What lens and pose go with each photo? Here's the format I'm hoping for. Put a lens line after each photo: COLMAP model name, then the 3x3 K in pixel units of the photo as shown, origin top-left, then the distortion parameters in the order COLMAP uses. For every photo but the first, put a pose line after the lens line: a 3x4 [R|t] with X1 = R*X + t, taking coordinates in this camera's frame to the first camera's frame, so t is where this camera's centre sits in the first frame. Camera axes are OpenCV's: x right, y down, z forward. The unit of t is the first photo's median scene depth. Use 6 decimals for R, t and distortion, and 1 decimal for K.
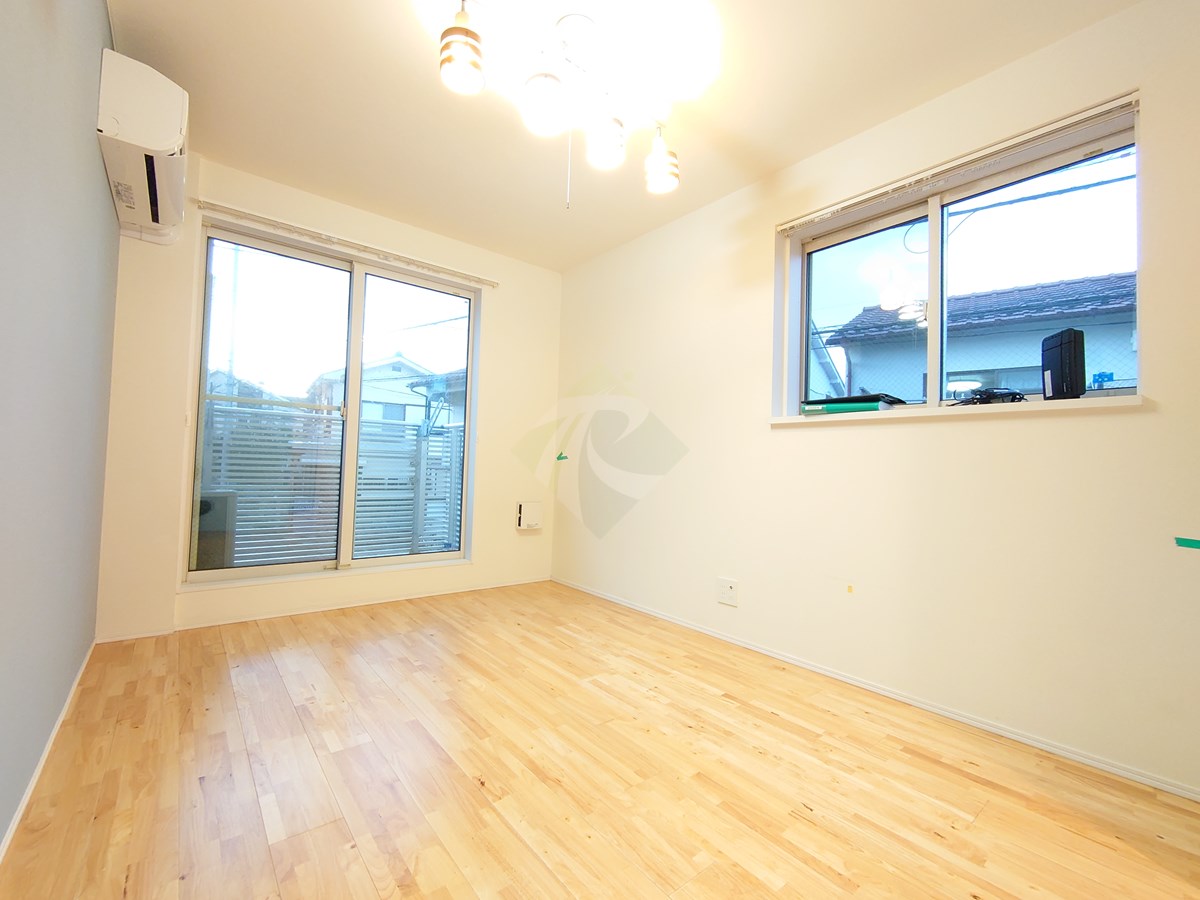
lens RADIAL K [[513.8, 0, 595.0], [0, 513.8, 447.5], [0, 0, 1]] dist [0.004492, -0.002071]
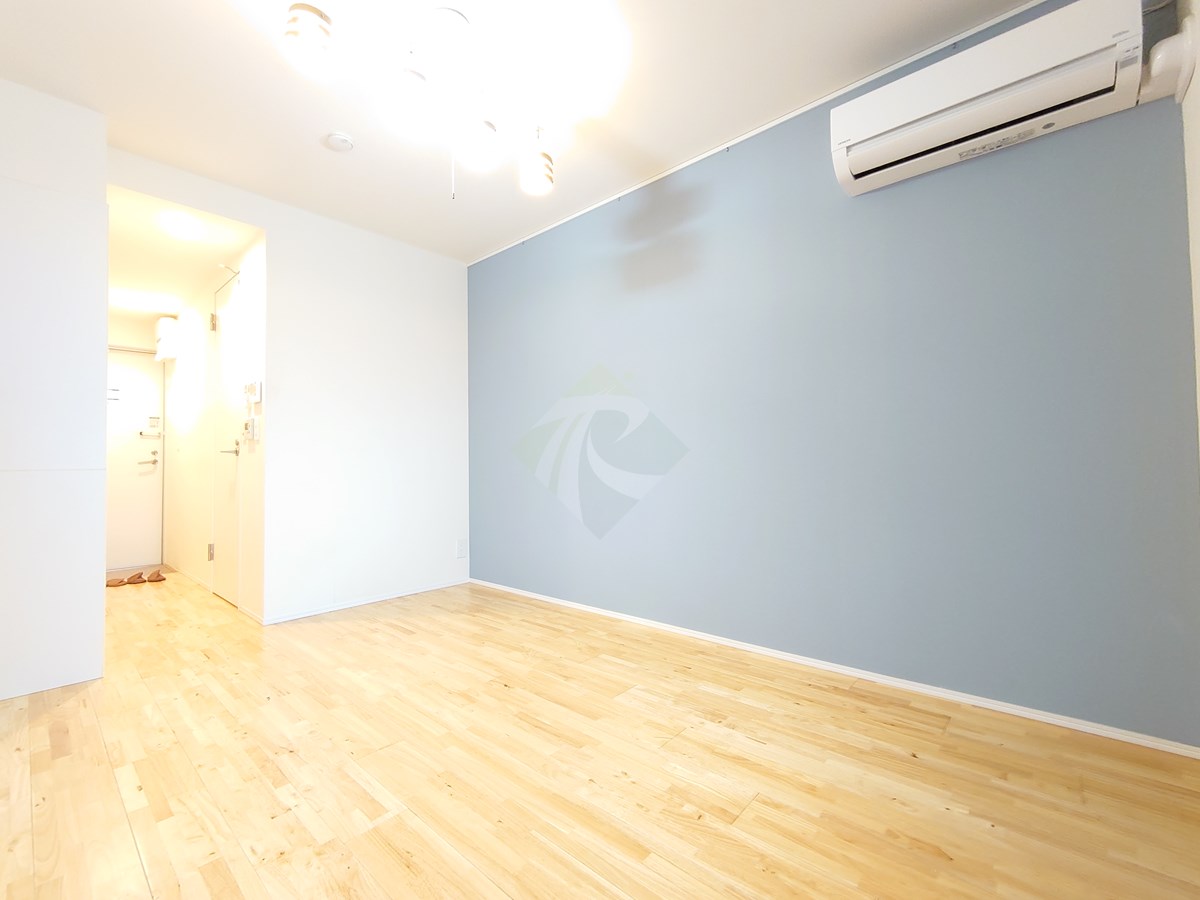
lens RADIAL K [[513.8, 0, 592.8], [0, 513.8, 455.2], [0, 0, 1]] dist [0.004492, -0.002071]
pose [[-0.987585, -0.025081, -0.155072, -0.122682], [-0.015748, 0.998006, -0.061122, 0.056299], [0.156296, -0.057922, -0.986011, 1.378290]]
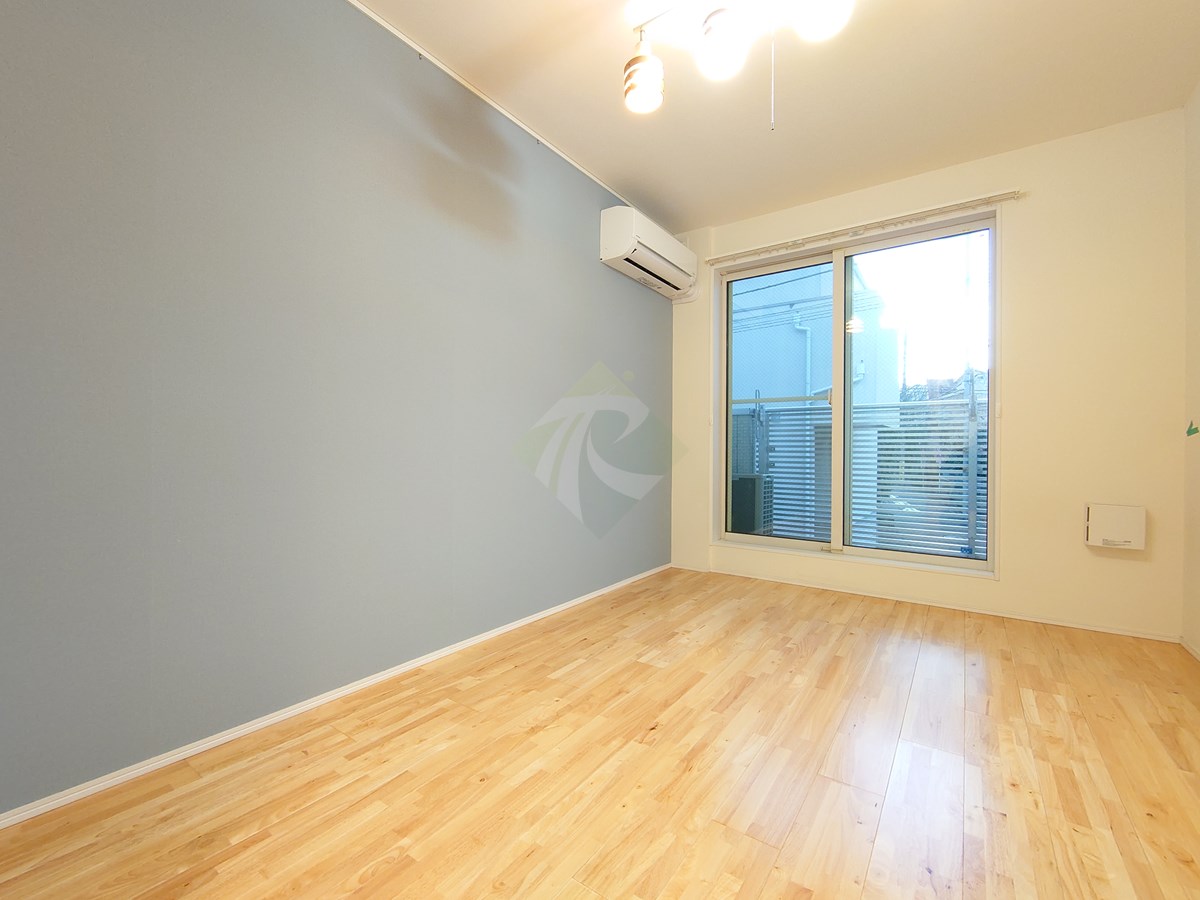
lens RADIAL K [[513.8, 0, 603.1], [0, 513.8, 453.2], [0, 0, 1]] dist [0.004492, -0.002071]
pose [[0.269156, -0.023729, -0.962804, 0.461719], [0.037695, 0.999190, -0.014088, 0.041404], [0.962359, -0.032501, 0.269833, 0.345460]]
